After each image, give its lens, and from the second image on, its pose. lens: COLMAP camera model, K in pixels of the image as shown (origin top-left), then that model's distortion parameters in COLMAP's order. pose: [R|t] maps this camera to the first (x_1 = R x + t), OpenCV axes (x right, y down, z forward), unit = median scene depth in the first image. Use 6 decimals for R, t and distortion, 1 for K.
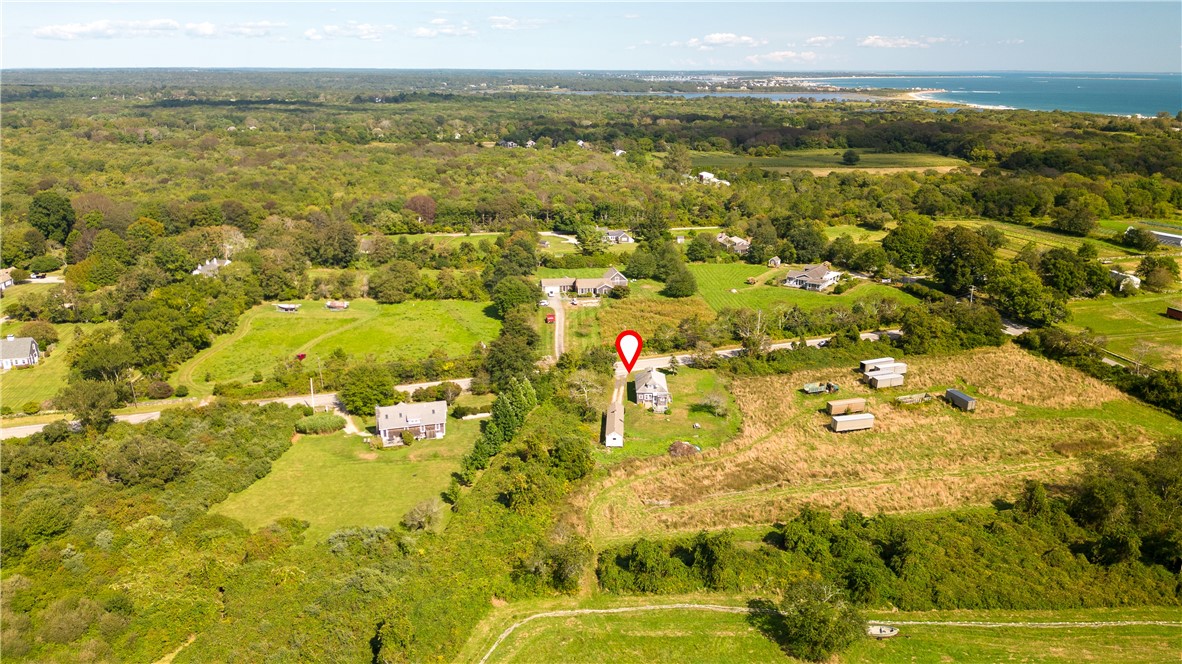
lens RADIAL K [[894.2, 0, 548.2], [0, 894.2, 349.5], [0, 0, 1]] dist [0.057595, -0.025840]
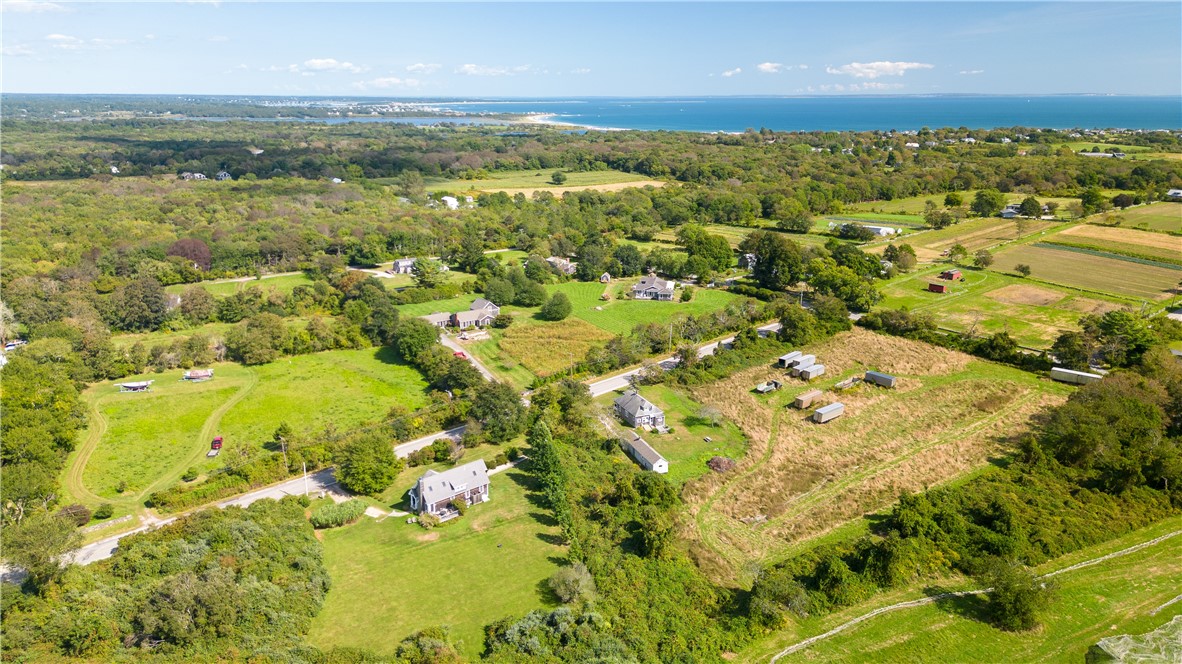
lens RADIAL K [[894.2, 0, 586.7], [0, 894.2, 335.8], [0, 0, 1]] dist [0.057595, -0.025840]
pose [[0.899373, -0.119055, 0.420660, -0.238549], [0.135804, 0.990686, -0.009966, -0.025717], [-0.415555, 0.066091, 0.907164, 0.083316]]
